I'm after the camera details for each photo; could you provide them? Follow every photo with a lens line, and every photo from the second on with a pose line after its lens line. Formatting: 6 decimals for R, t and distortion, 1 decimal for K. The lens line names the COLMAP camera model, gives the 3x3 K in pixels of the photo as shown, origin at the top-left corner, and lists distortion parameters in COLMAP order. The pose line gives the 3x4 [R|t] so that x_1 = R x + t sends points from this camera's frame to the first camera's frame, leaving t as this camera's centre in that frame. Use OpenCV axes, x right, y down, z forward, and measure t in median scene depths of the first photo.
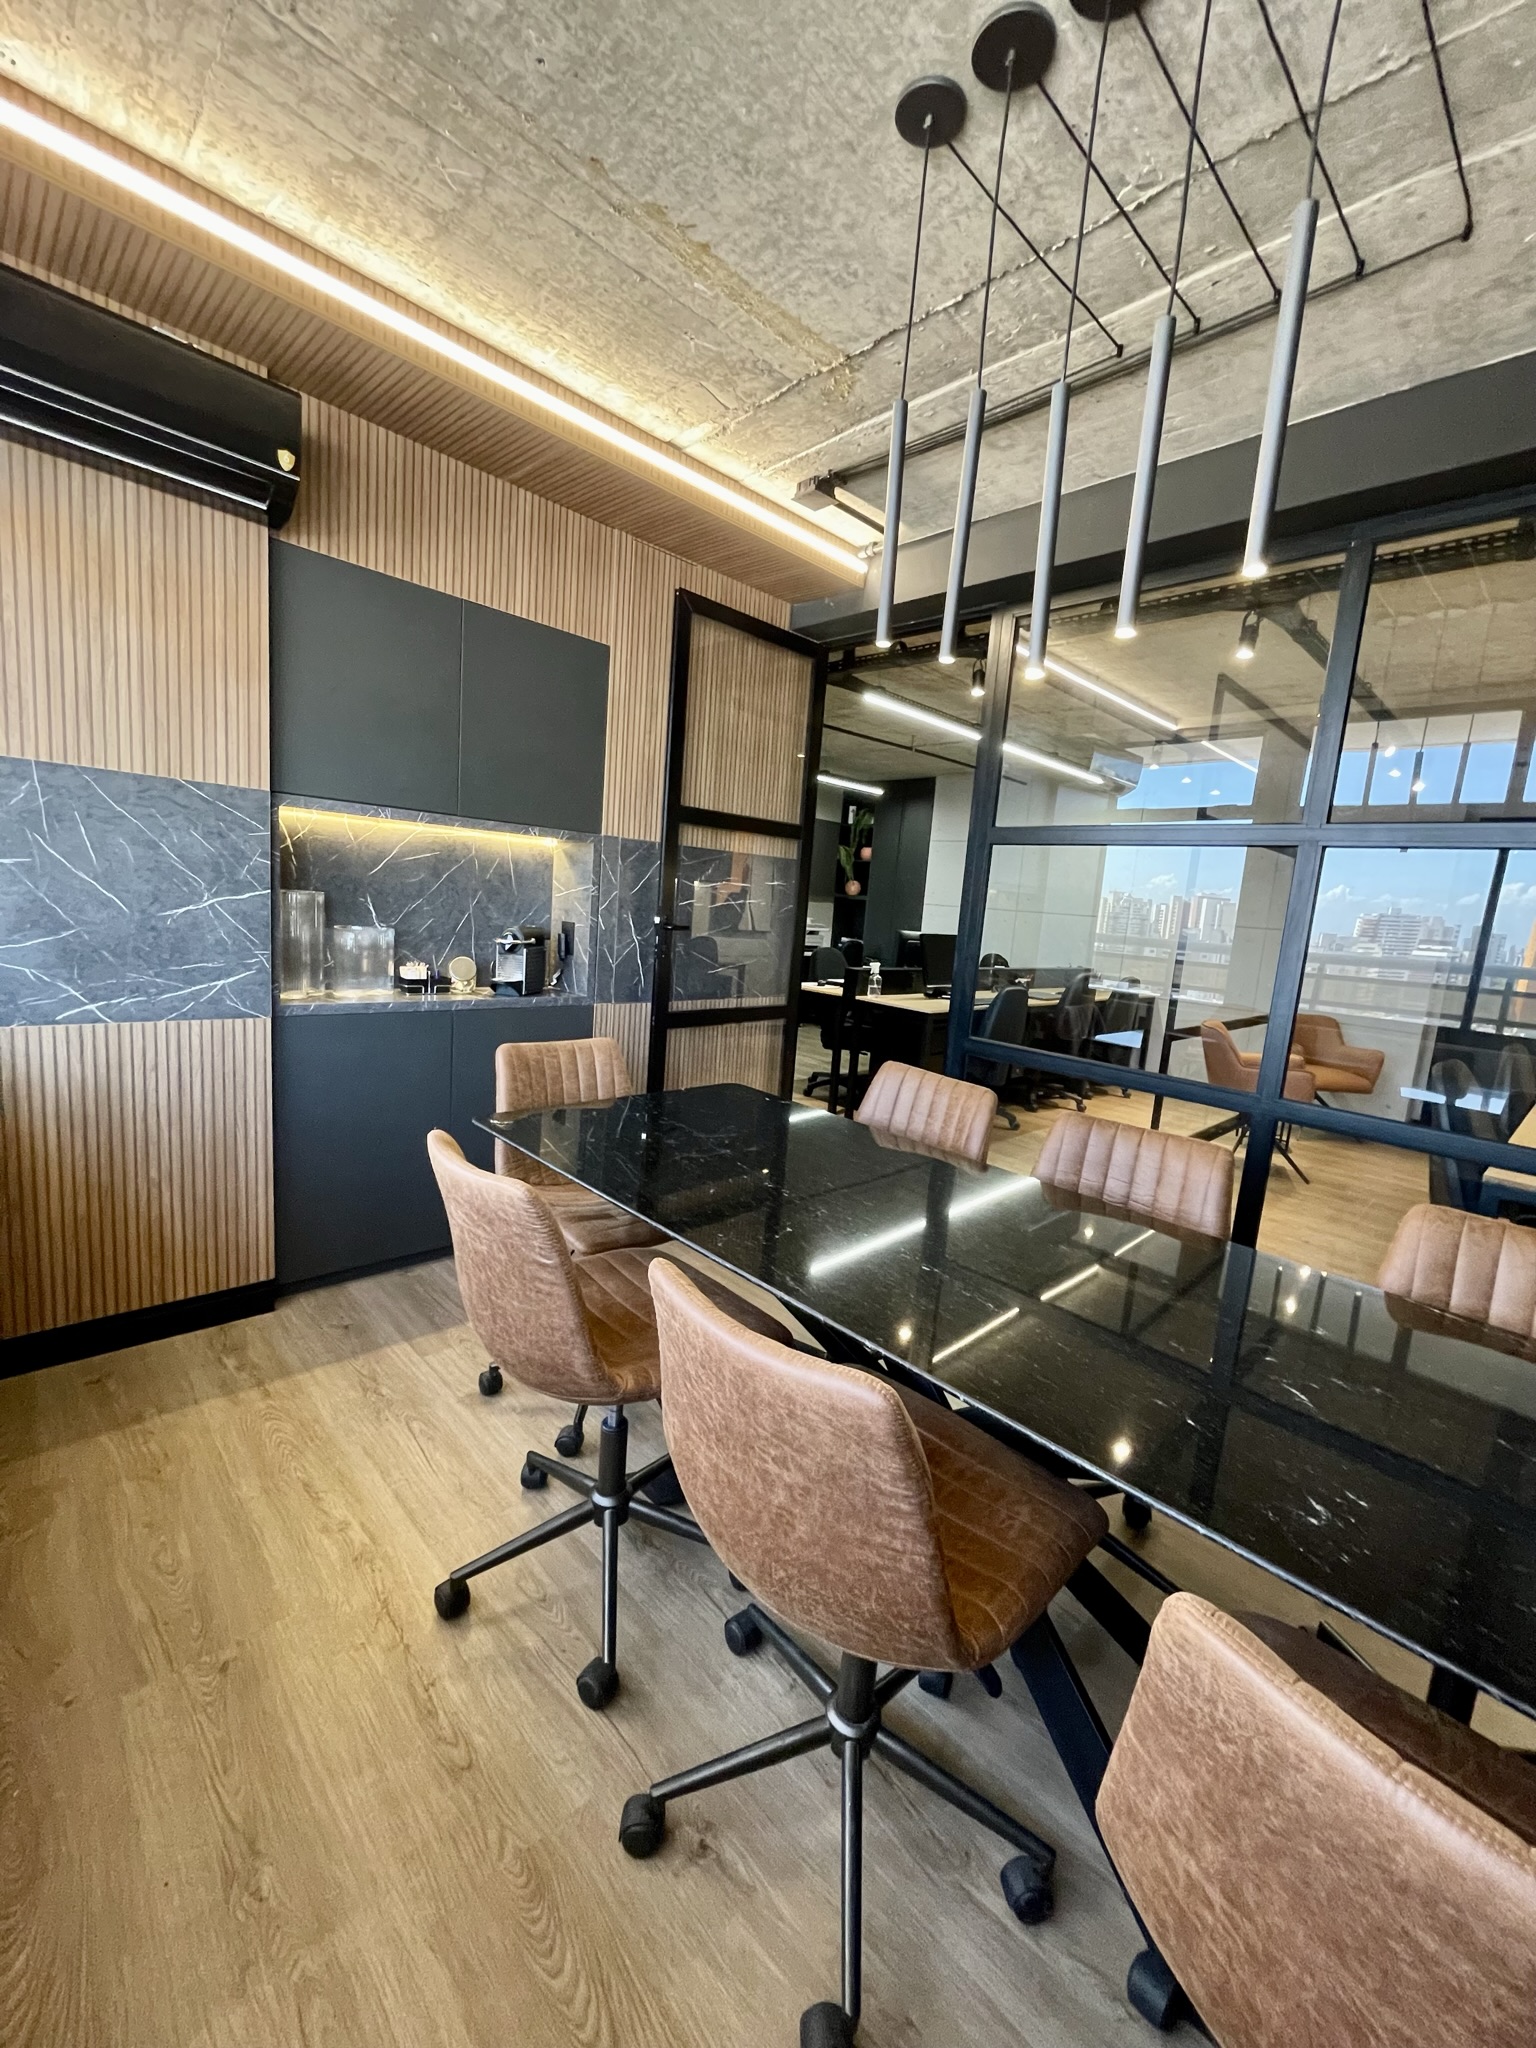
lens RADIAL K [[833.8, 0, 774.5], [0, 833.8, 1018.7], [0, 0, 1]] dist [0.000213, 0.000210]
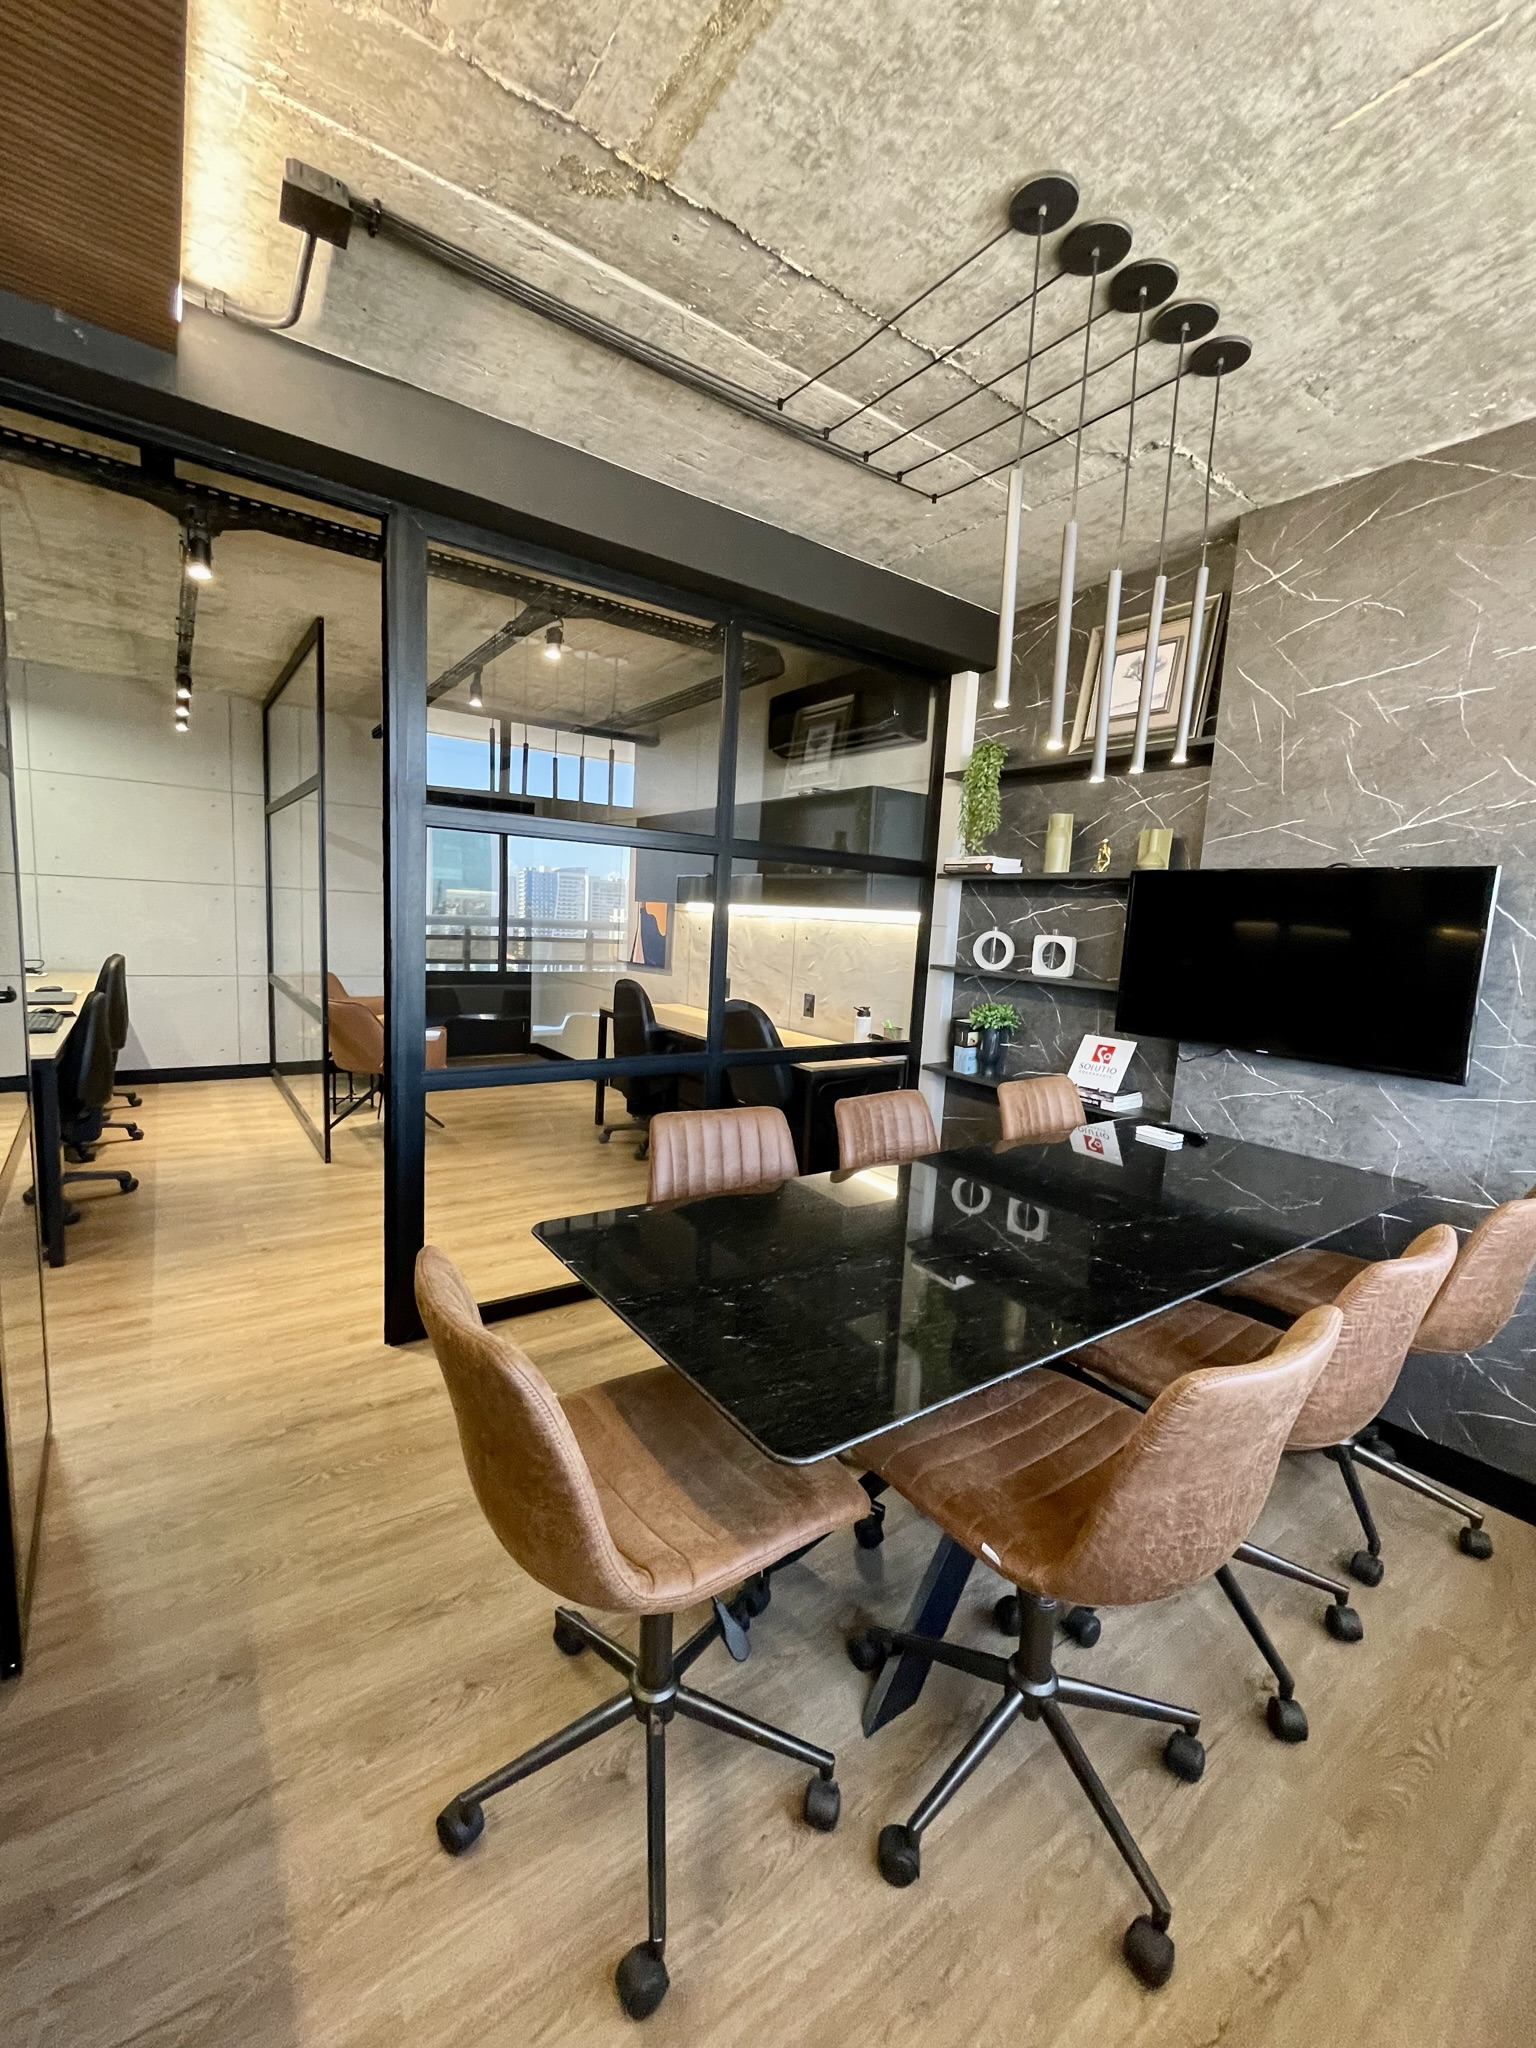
lens RADIAL K [[833.8, 0, 770.8], [0, 833.8, 1019.6], [0, 0, 1]] dist [0.000213, 0.000210]
pose [[0.142470, -0.194385, 0.970524, -0.684219], [0.104071, 0.978033, 0.180612, -0.196341], [-0.984313, 0.075271, 0.159571, 0.792487]]
